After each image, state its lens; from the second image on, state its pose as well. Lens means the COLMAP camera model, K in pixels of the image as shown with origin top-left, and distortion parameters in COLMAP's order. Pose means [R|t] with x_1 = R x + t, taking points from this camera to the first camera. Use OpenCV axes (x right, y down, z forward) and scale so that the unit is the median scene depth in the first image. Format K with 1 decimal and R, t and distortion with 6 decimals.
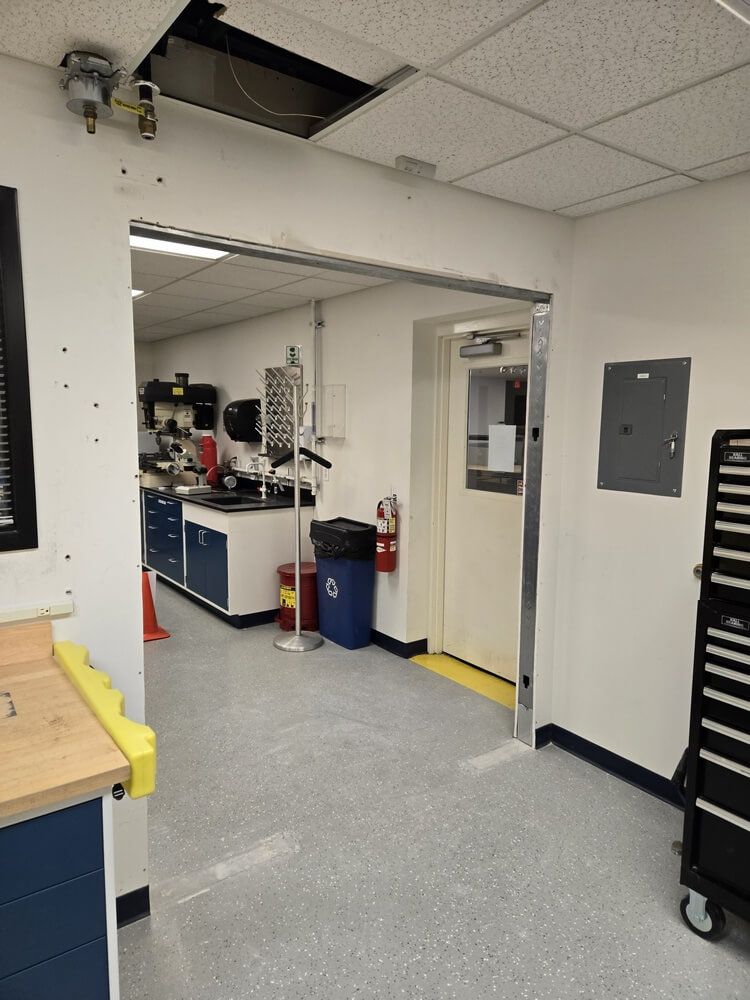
lens RADIAL K [[673.1, 0, 375.1], [0, 673.1, 502.4], [0, 0, 1]] dist [0.005411, 0.000009]
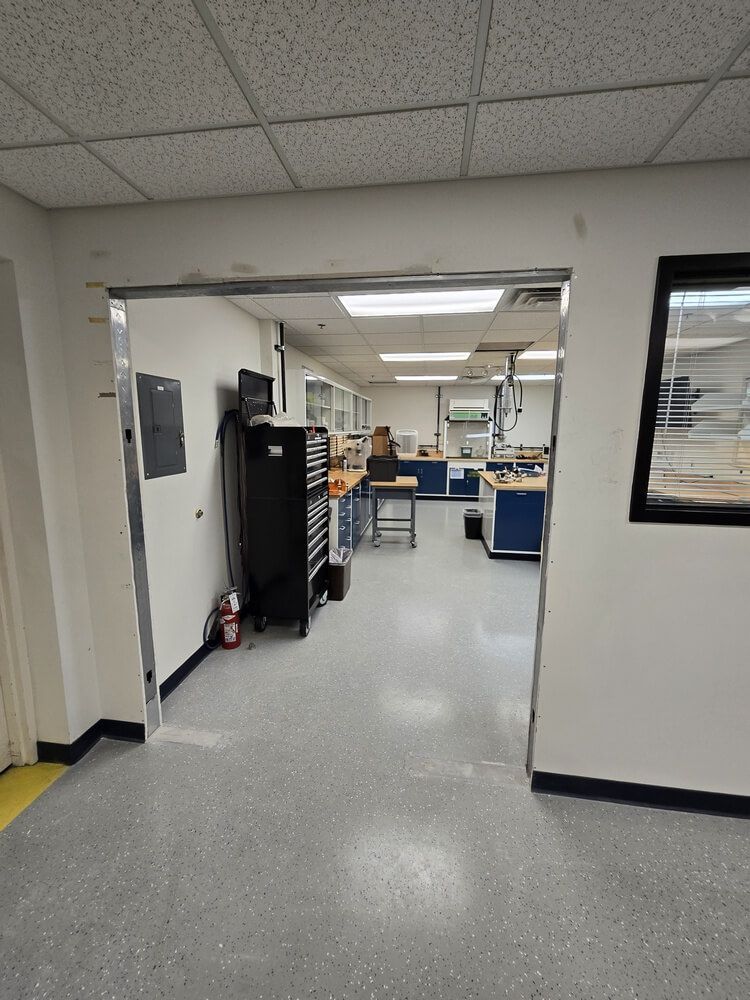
lens RADIAL K [[404.9, 0, 373.7], [0, 404.9, 493.8], [0, 0, 1]] dist [-0.000077, 0.000036]
pose [[-0.722642, -0.128468, 0.679179, -0.477387], [0.070584, 0.963726, 0.257392, -0.162804], [-0.687609, 0.233941, -0.687361, 1.309069]]
